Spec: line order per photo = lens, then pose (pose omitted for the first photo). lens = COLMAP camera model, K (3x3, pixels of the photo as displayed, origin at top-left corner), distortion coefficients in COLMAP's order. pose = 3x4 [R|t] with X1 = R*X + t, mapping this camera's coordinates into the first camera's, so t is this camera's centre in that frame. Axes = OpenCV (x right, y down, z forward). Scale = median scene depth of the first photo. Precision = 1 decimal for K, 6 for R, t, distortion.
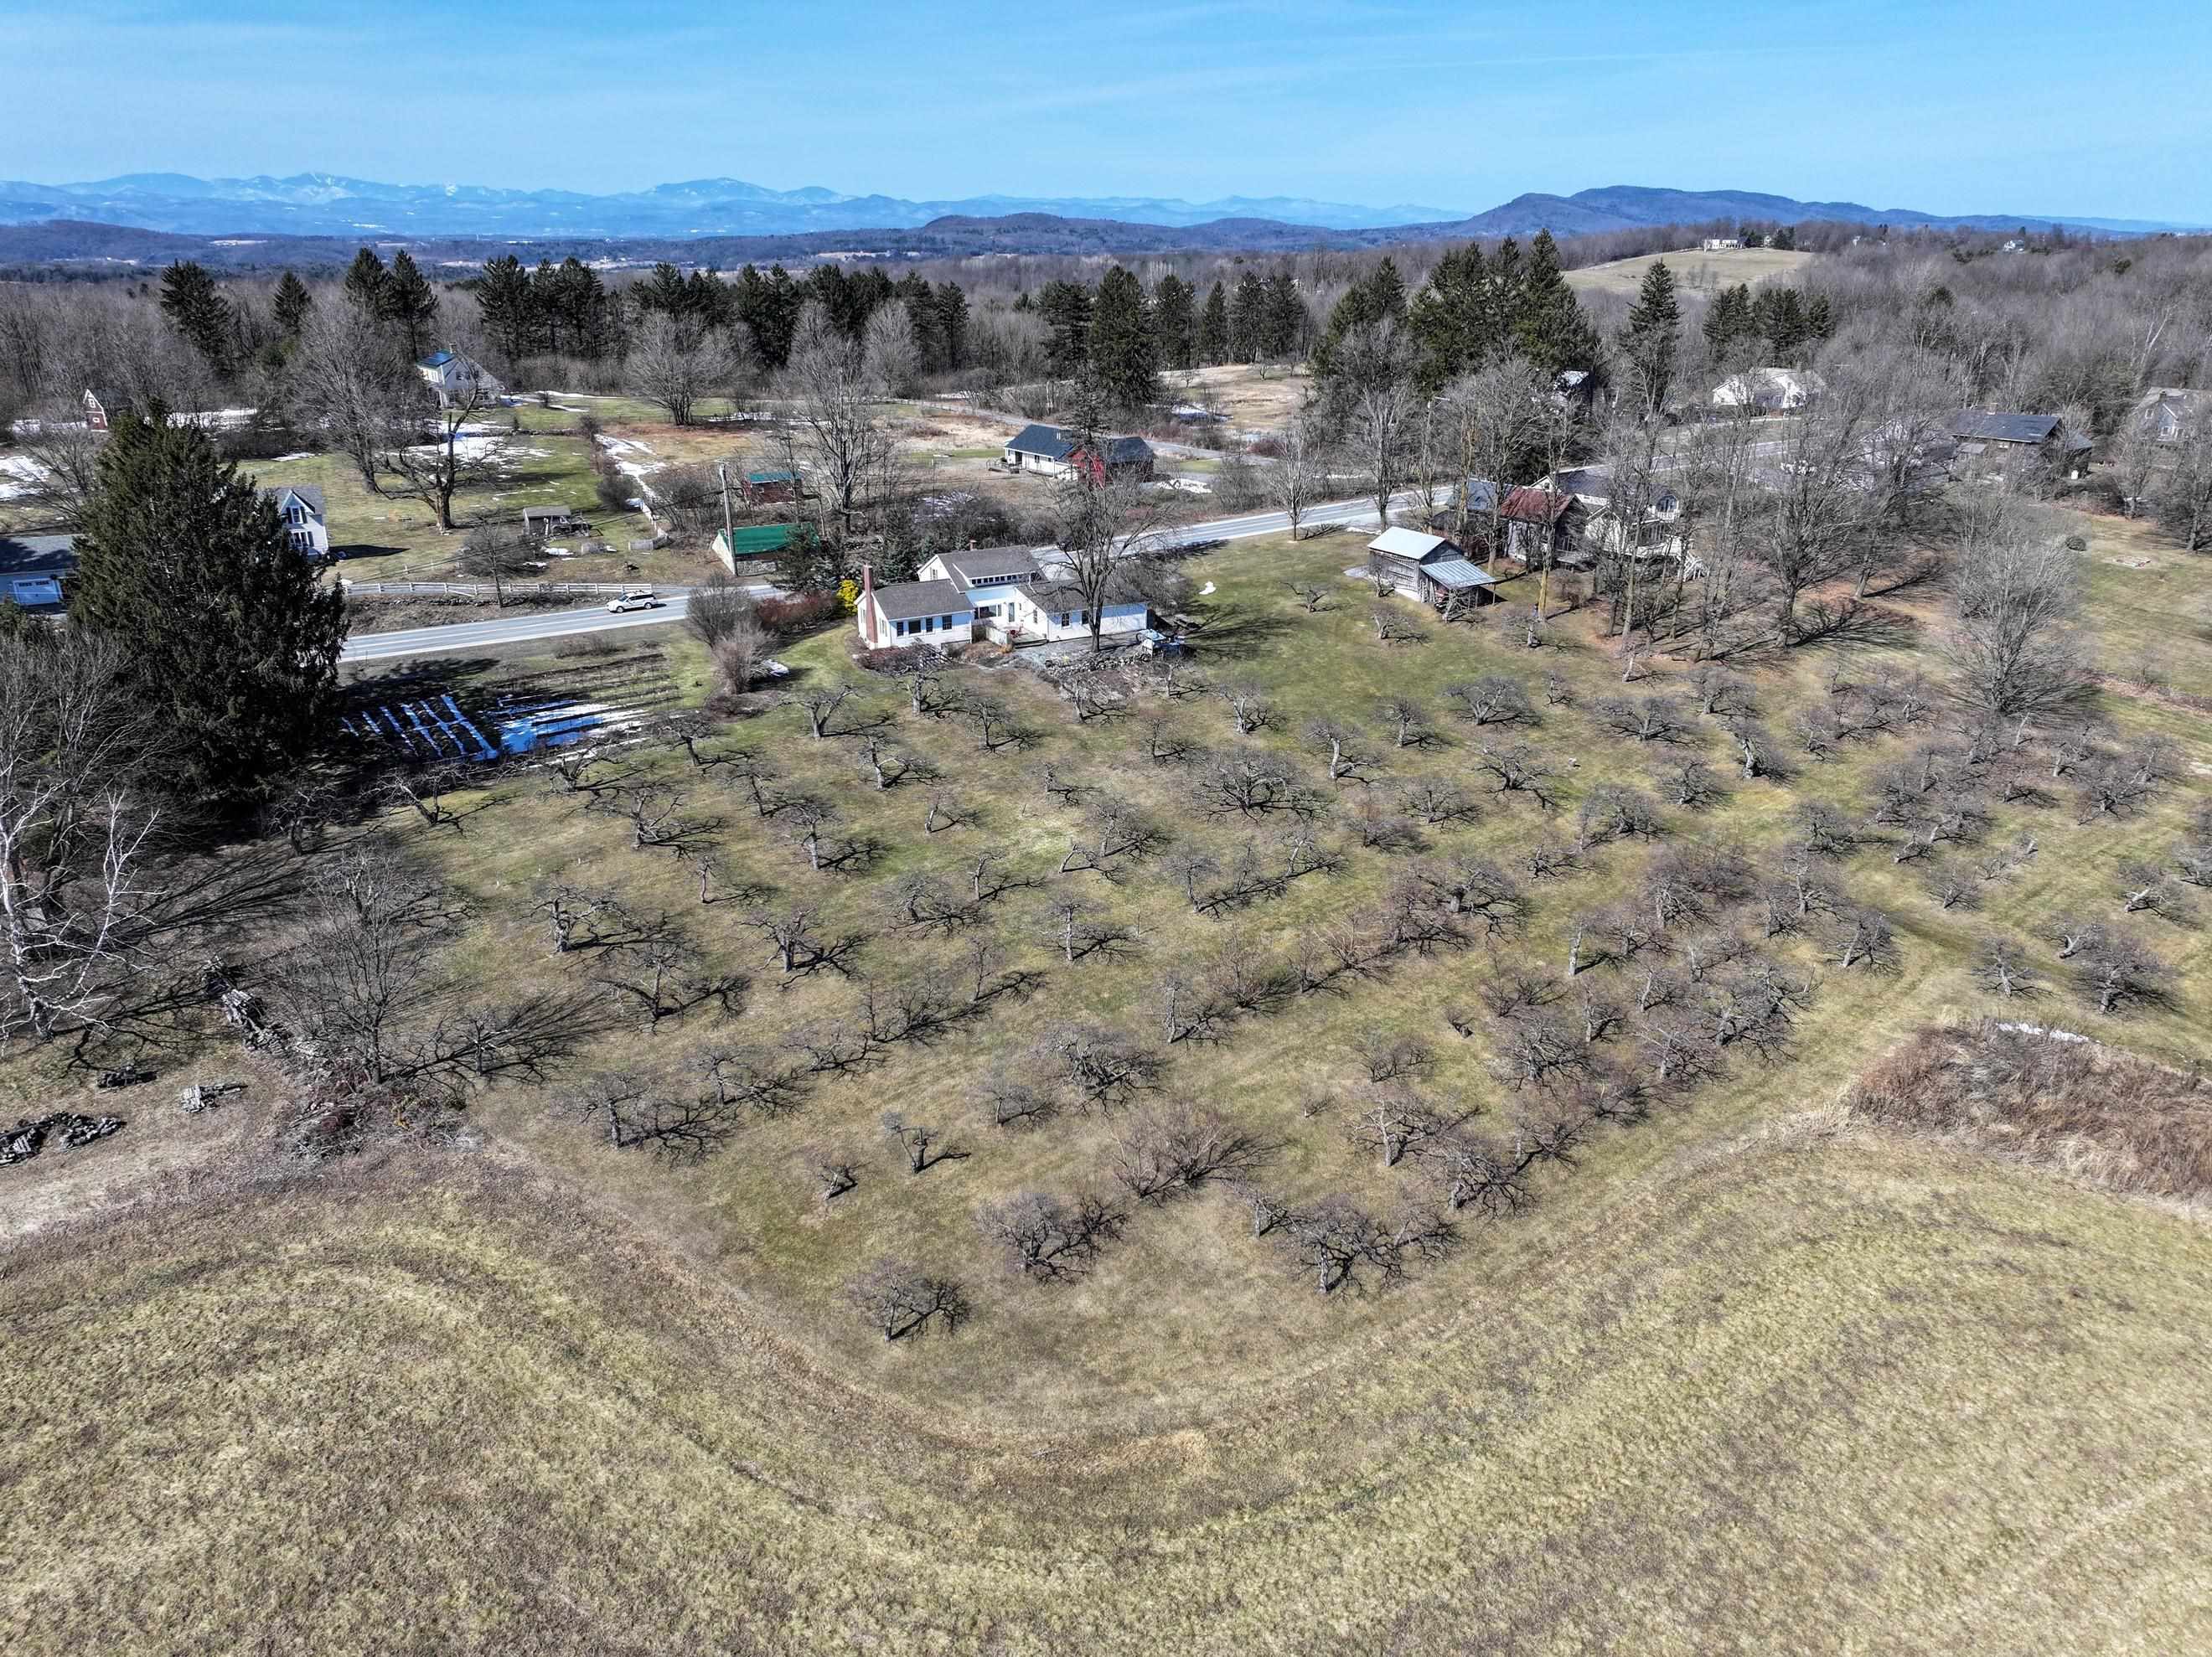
lens RADIAL K [[1549.2, 0, 1106.1], [0, 1549.2, 829.5], [0, 0, 1]] dist [-0.007217, 0.007849]
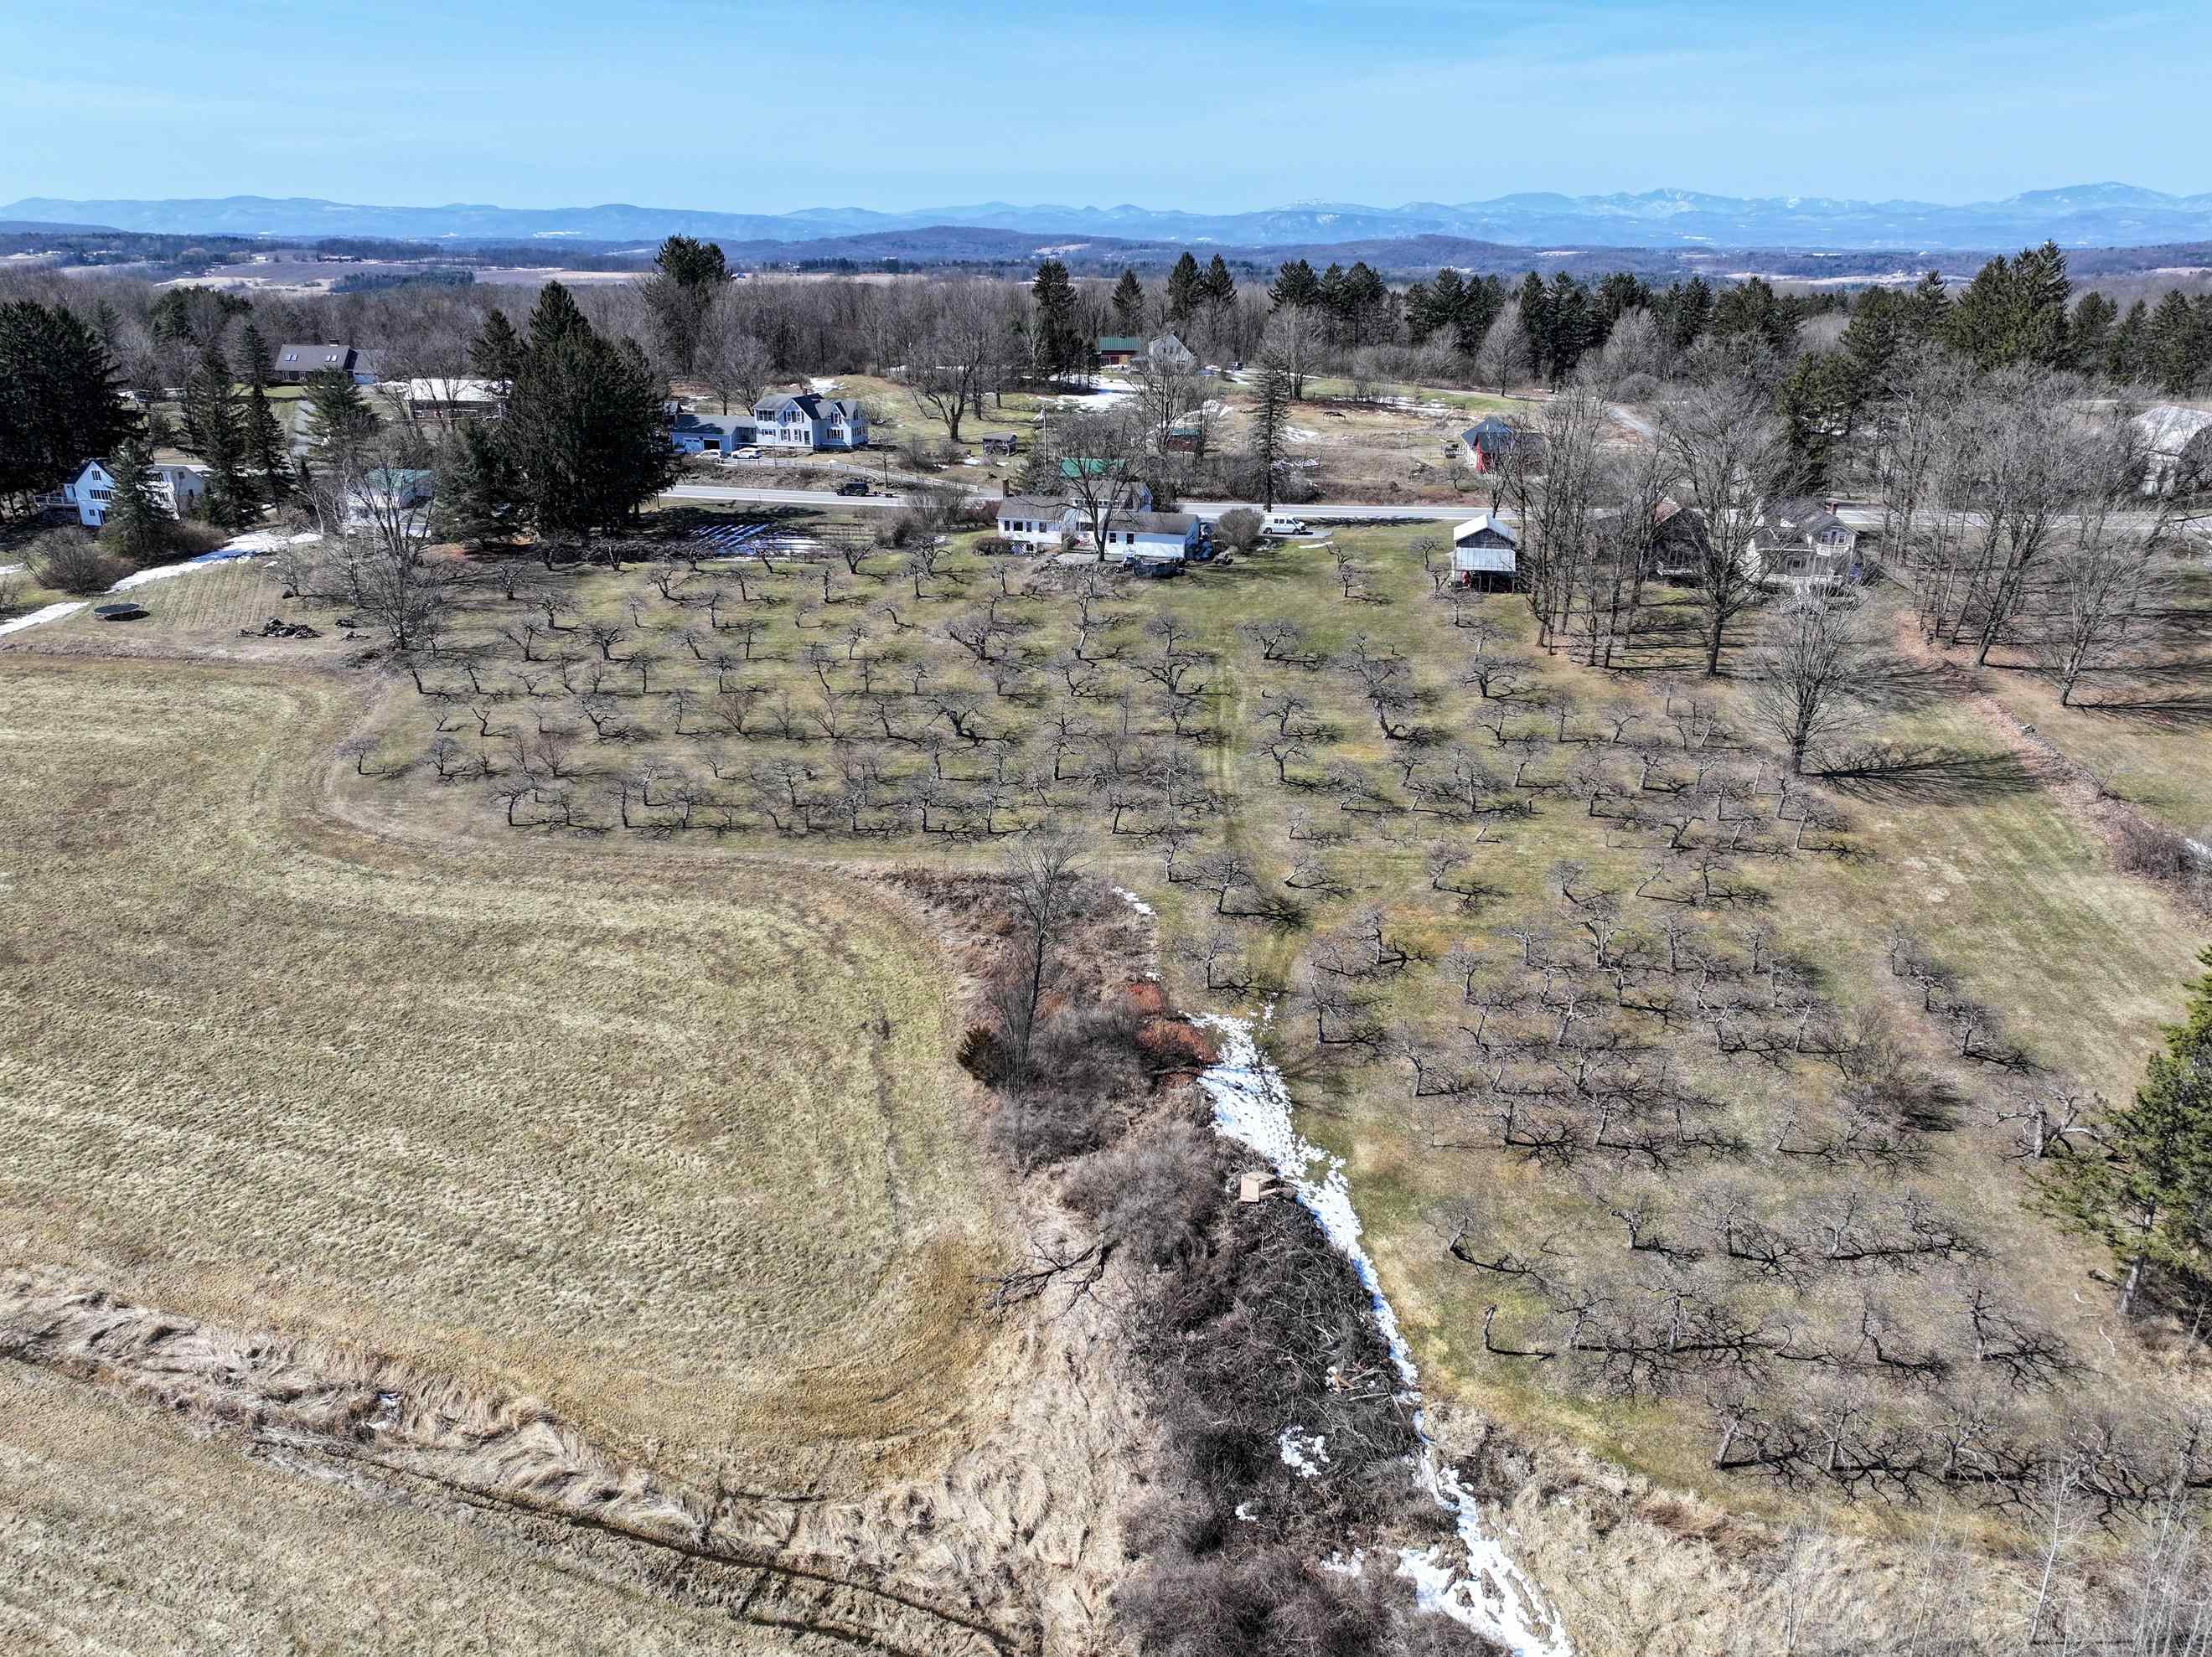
lens RADIAL K [[1549.2, 0, 1106.6], [0, 1549.2, 827.7], [0, 0, 1]] dist [-0.007217, 0.007849]
pose [[0.717861, 0.249351, -0.649999, 0.455179], [-0.253677, 0.963156, 0.089322, -0.008039], [0.648323, 0.100769, 0.754667, 0.019723]]
